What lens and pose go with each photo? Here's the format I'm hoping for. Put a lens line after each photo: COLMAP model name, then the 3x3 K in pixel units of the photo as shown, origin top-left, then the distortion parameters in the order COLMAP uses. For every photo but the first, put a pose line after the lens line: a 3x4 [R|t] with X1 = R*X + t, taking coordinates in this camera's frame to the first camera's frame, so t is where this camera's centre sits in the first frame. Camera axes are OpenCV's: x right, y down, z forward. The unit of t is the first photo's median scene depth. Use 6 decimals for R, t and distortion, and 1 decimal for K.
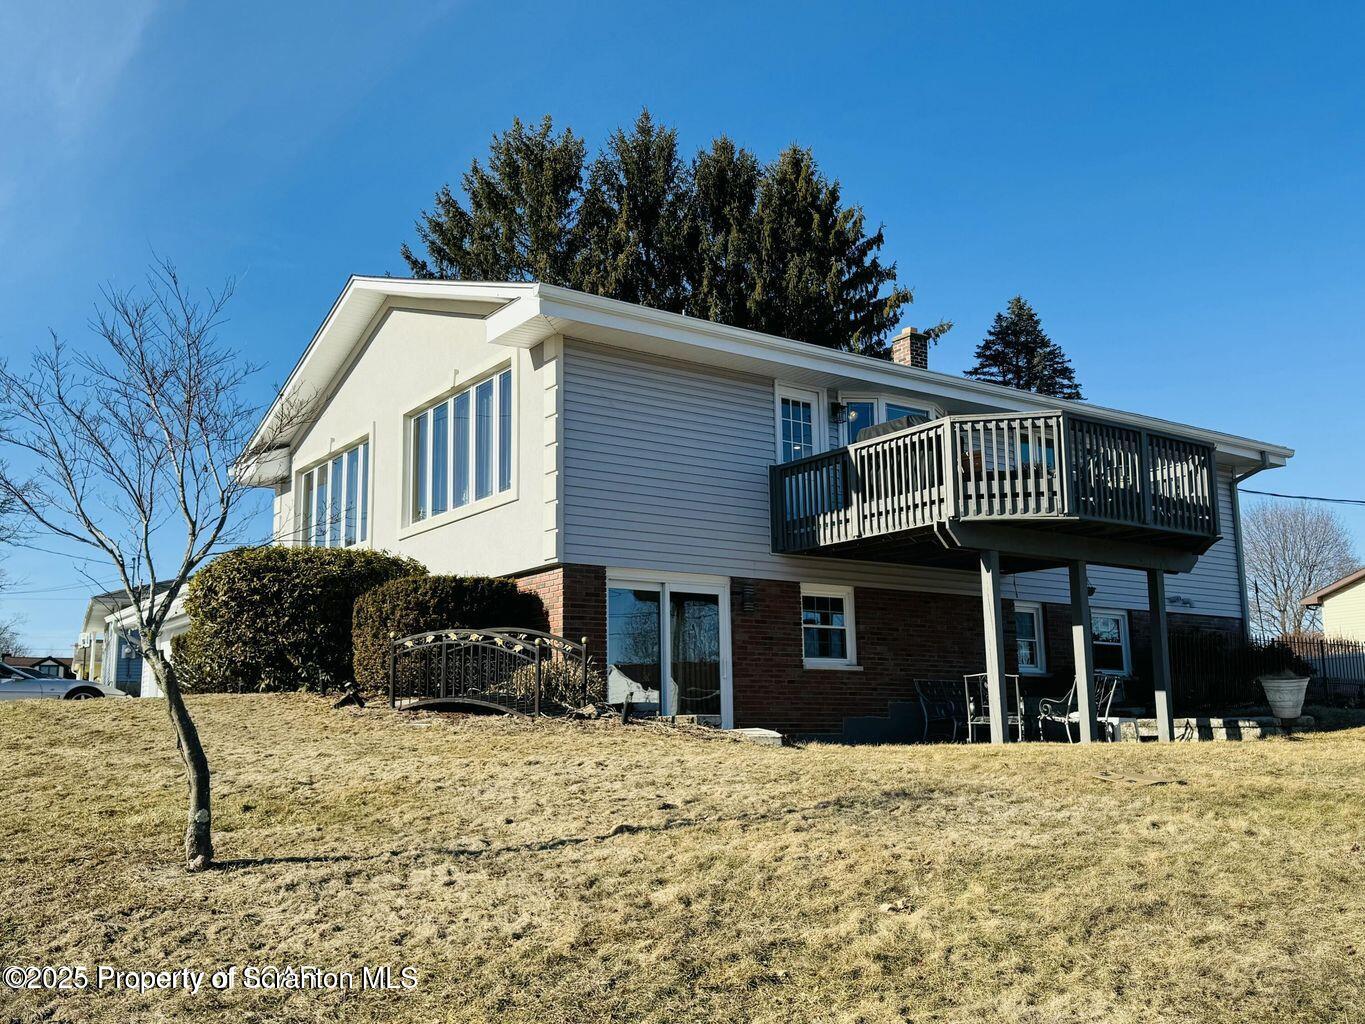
lens RADIAL K [[1286.8, 0, 682.5], [0, 1286.8, 512.0], [0, 0, 1]] dist [0.132207, -0.000586]
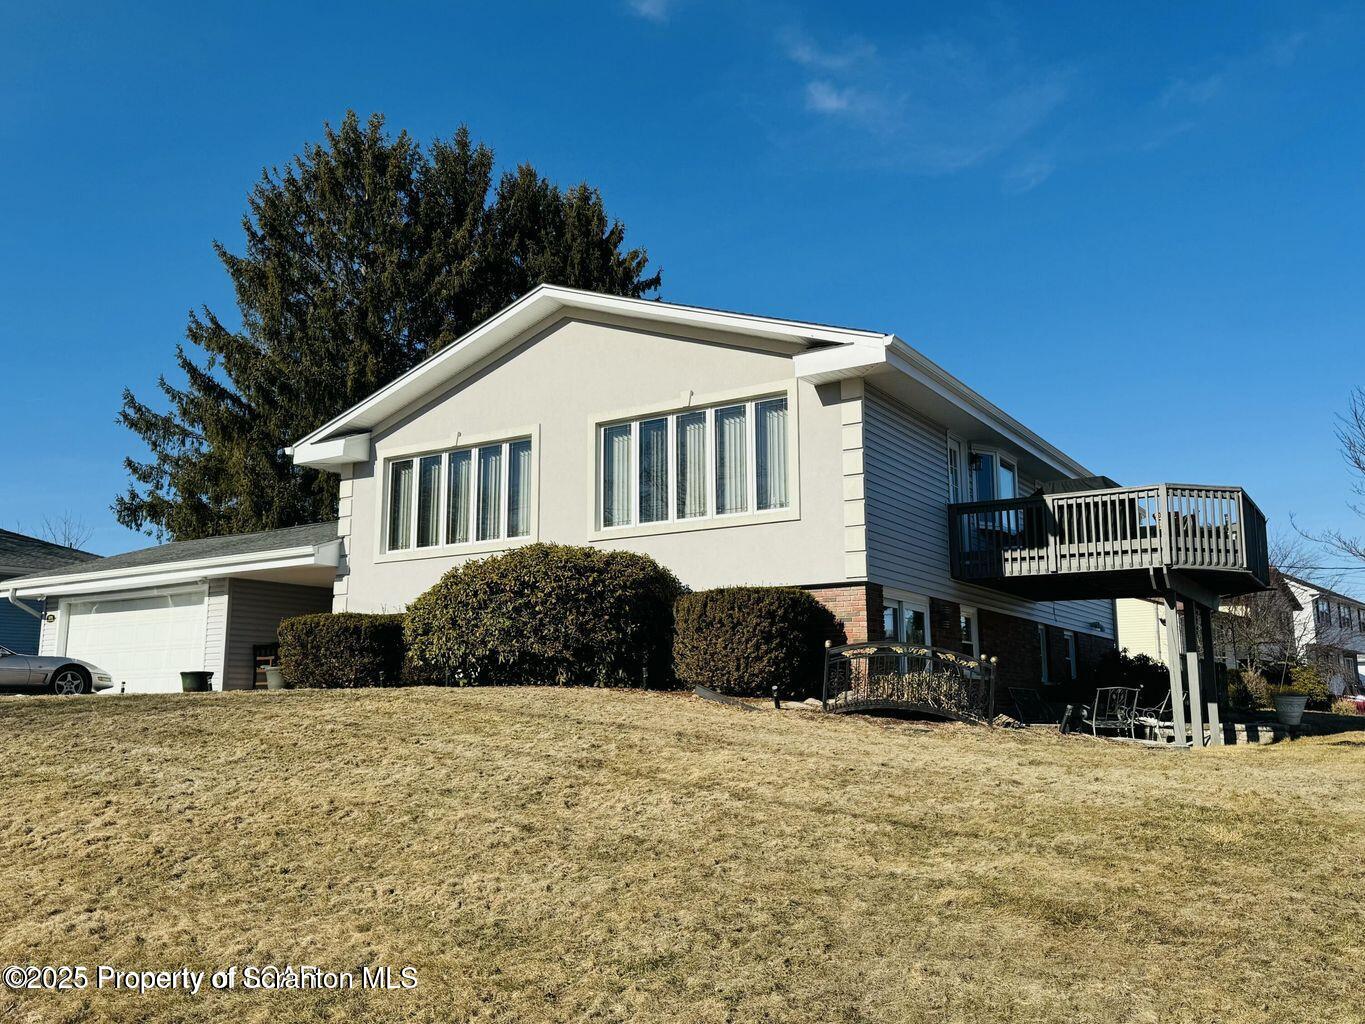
lens RADIAL K [[1176.2, 0, 682.5], [0, 1176.2, 512.0], [0, 0, 1]] dist [0.090472, 0.002716]
pose [[0.925812, 0.077746, 0.369903, -0.581179], [-0.079079, 0.996801, -0.011585, 0.003445], [-0.369620, -0.018526, 0.928998, 0.097016]]
